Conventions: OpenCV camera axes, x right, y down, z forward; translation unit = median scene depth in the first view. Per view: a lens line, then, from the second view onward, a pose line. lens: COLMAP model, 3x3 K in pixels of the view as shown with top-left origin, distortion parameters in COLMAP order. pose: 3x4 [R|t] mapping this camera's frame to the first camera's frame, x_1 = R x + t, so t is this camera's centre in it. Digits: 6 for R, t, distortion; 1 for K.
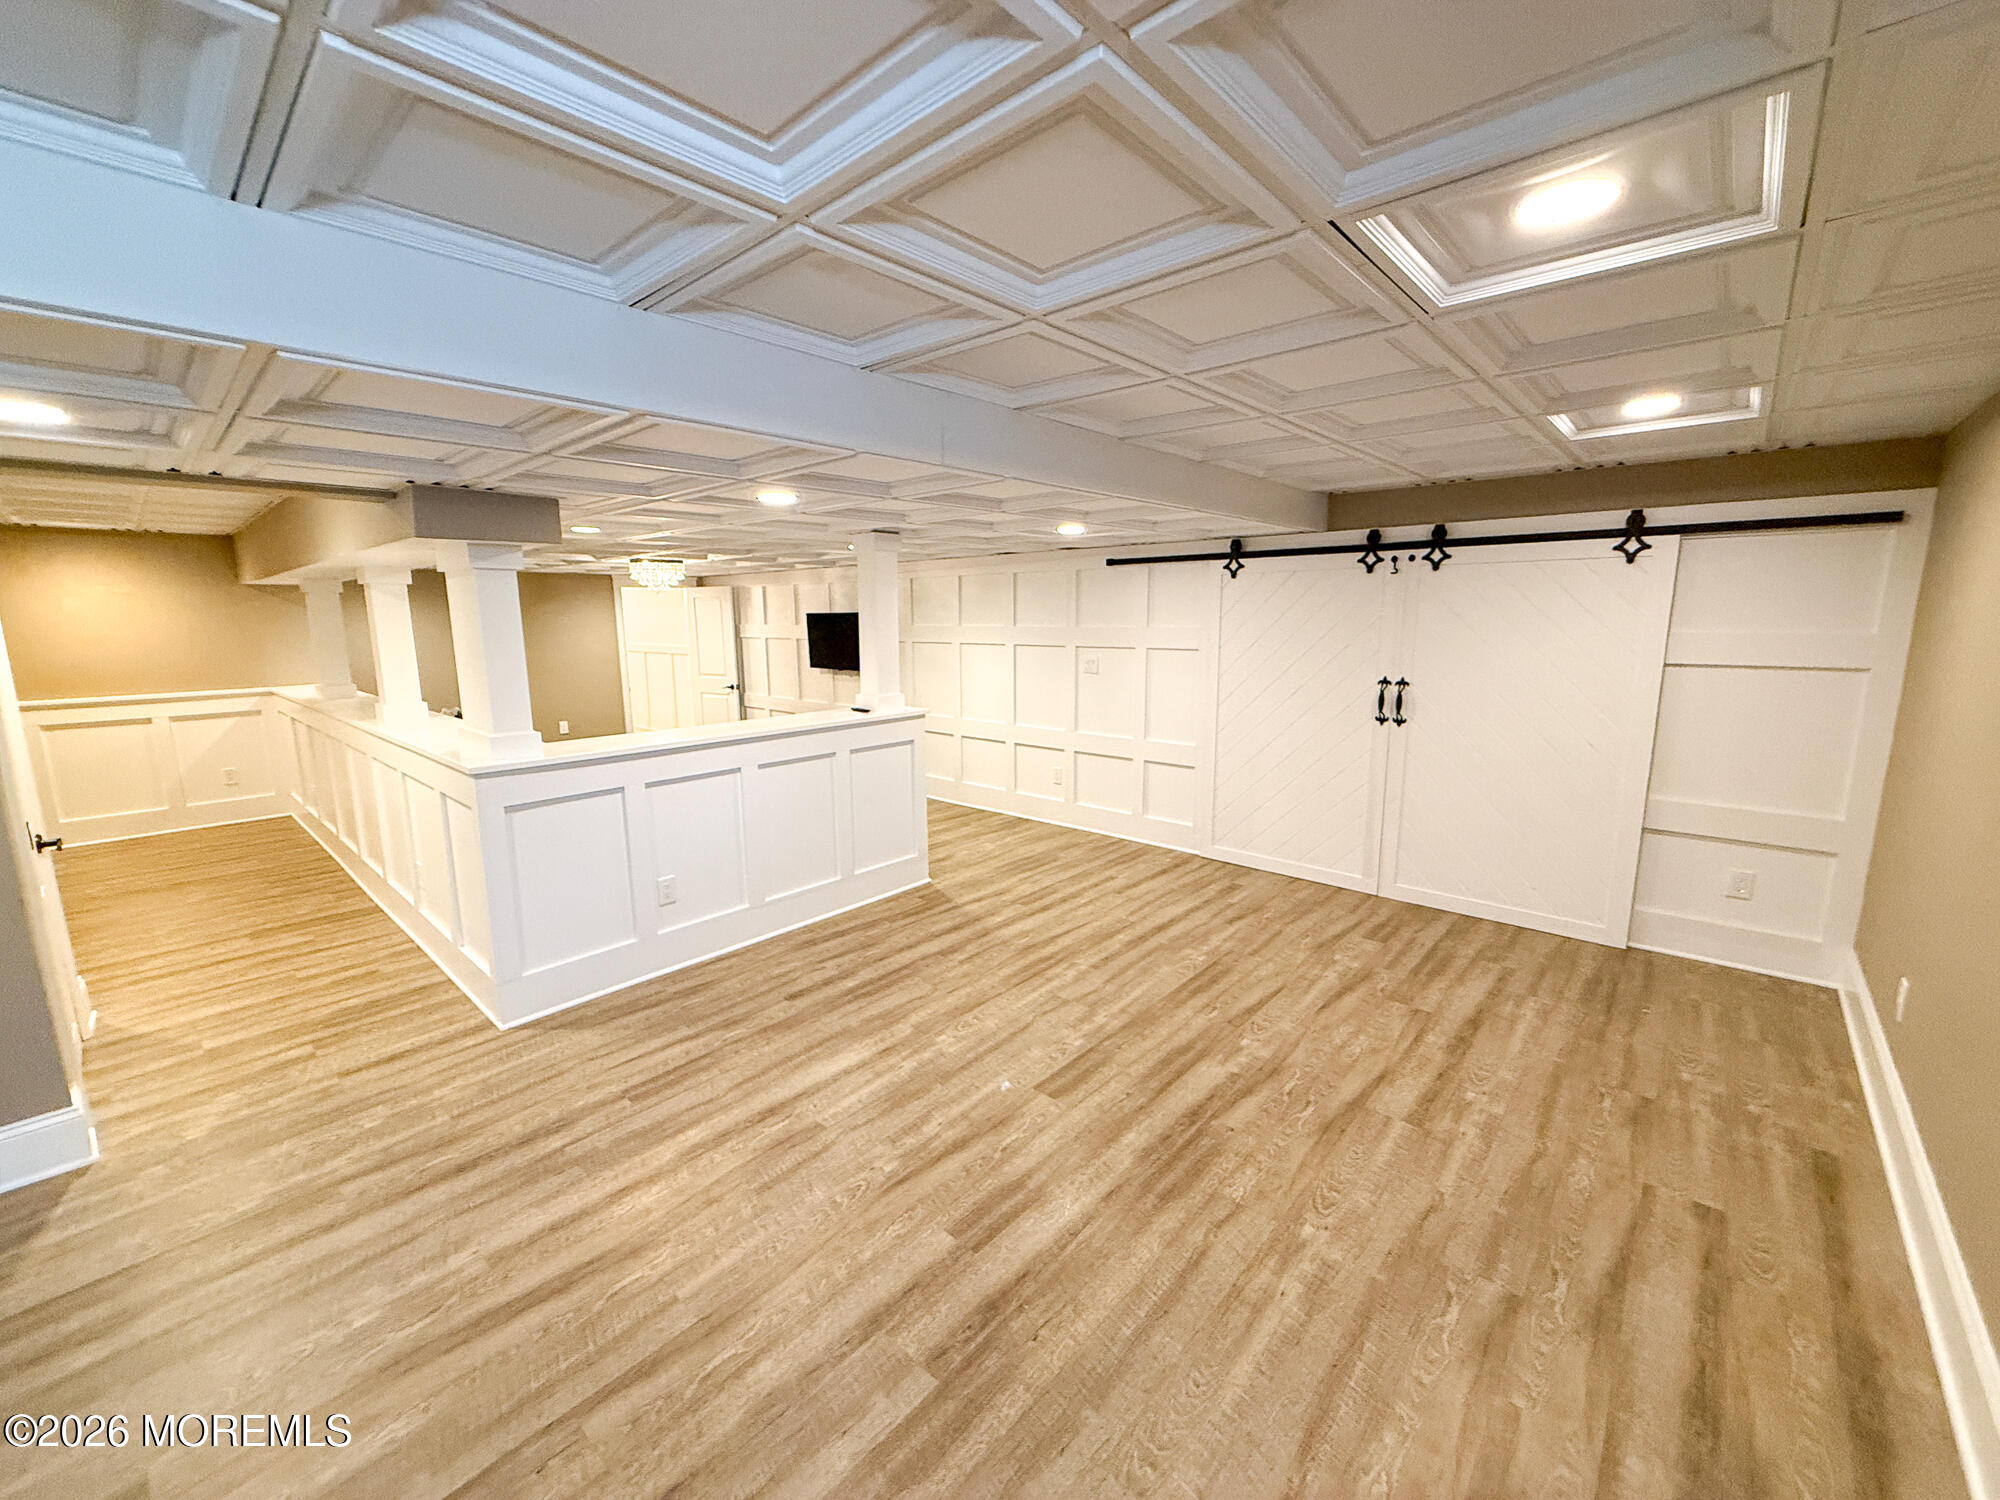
lens RADIAL K [[802.4, 0, 996.9], [0, 802.4, 747.2], [0, 0, 1]] dist [-0.000423, 0.000025]
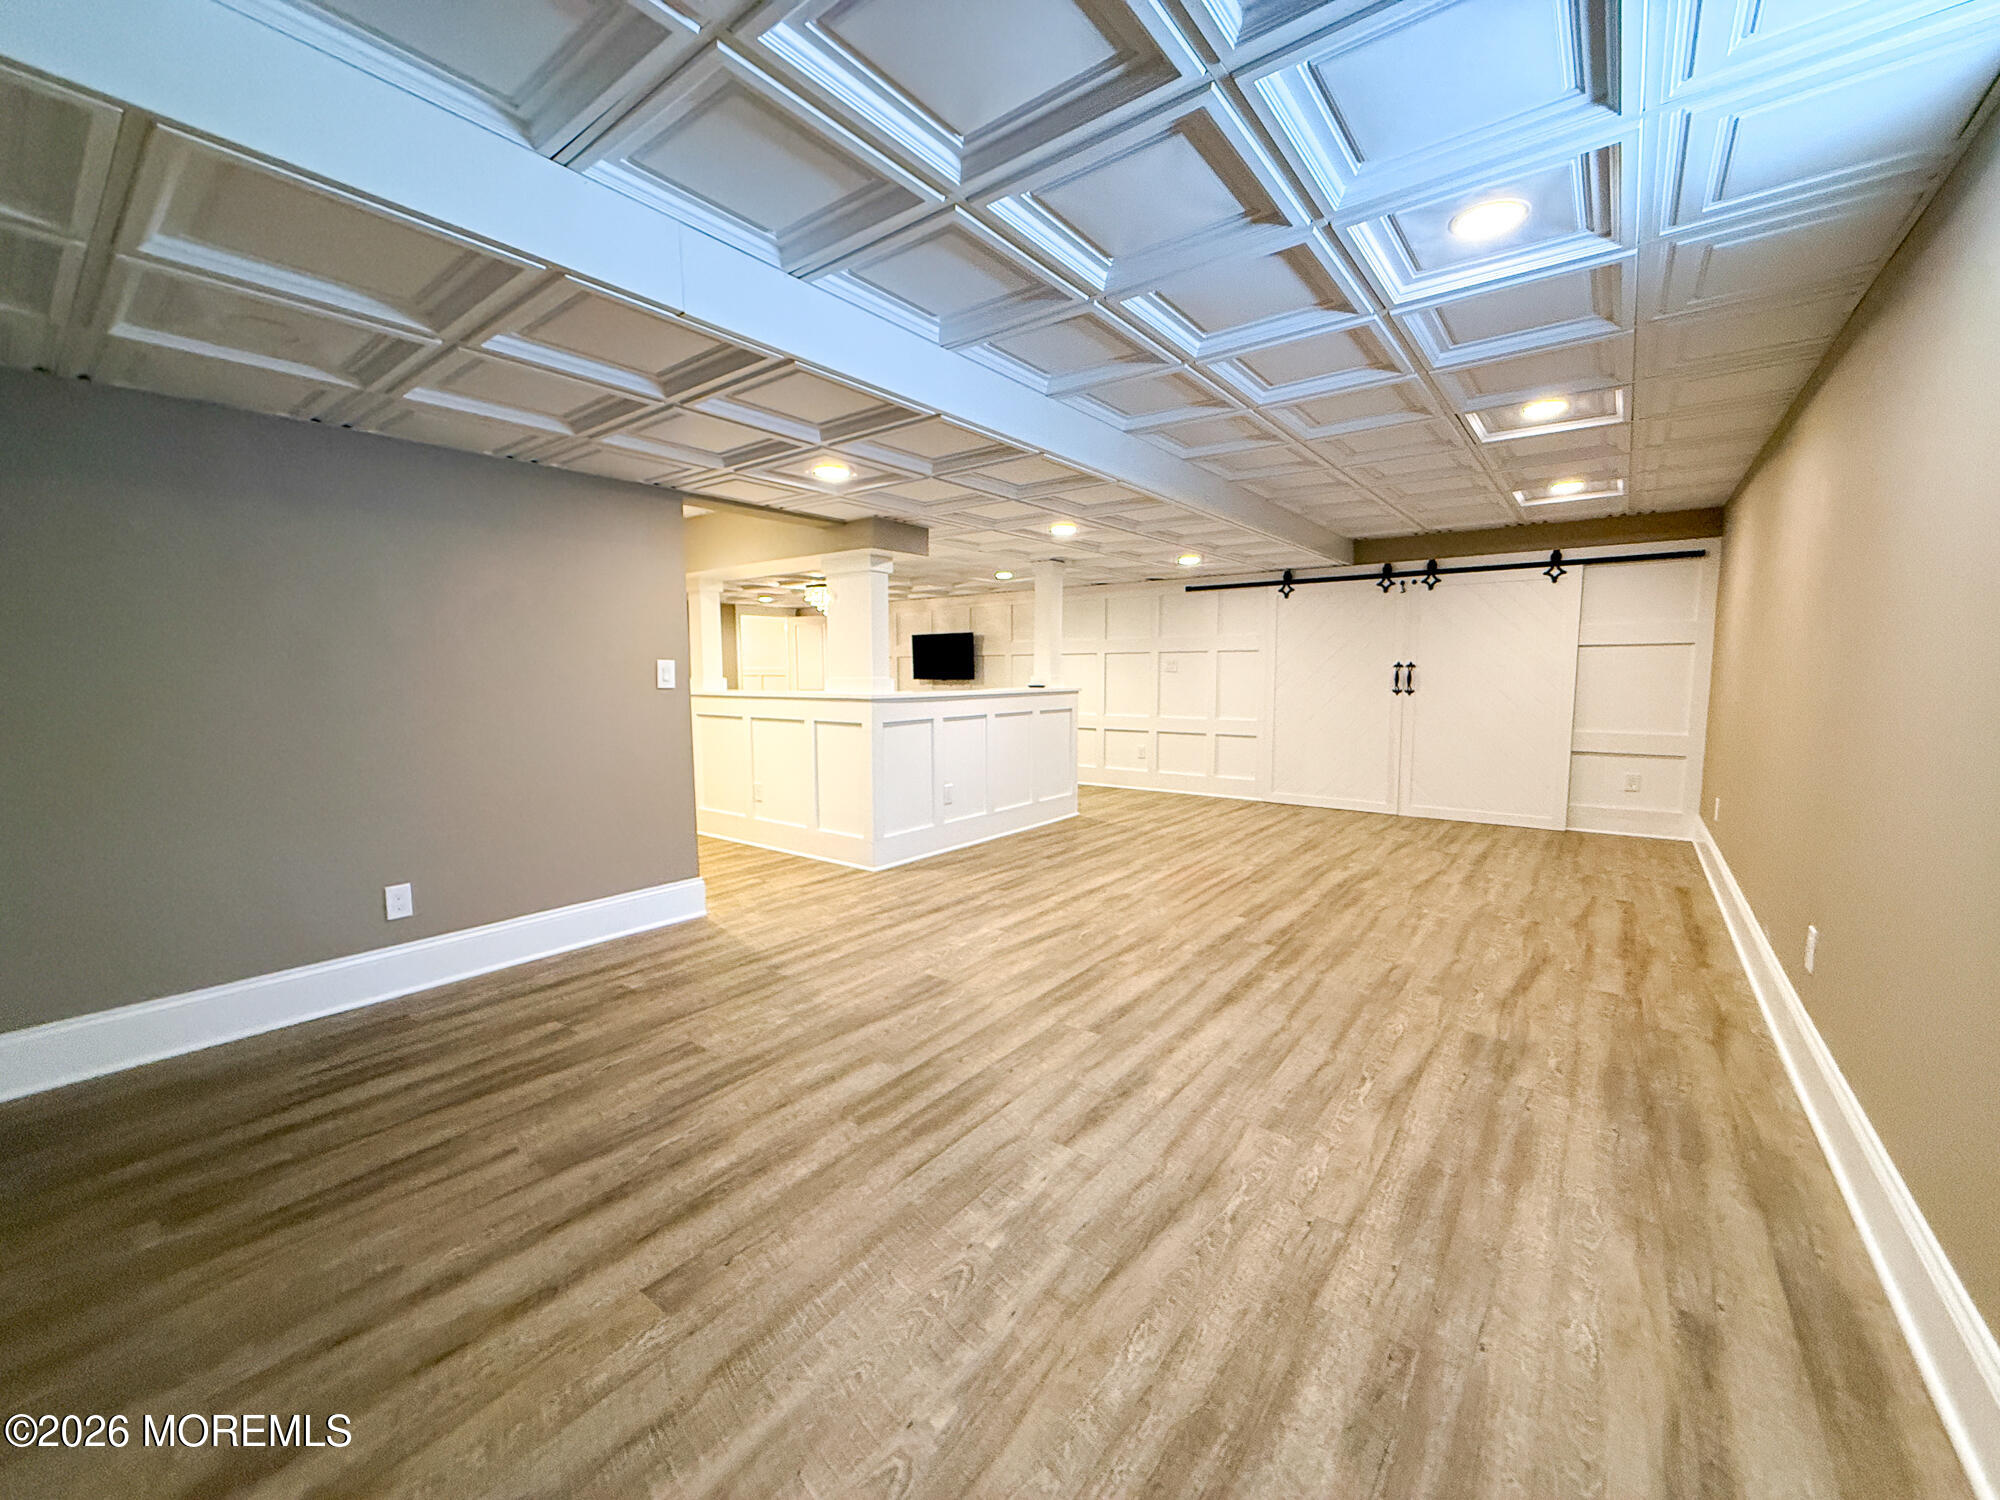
lens RADIAL K [[802.4, 0, 999.3], [0, 802.4, 745.6], [0, 0, 1]] dist [-0.000423, 0.000025]
pose [[0.996706, -0.002751, 0.081054, -0.455483], [0.008627, 0.997350, -0.072233, 0.205434], [-0.080640, 0.072695, 0.994089, -0.488540]]
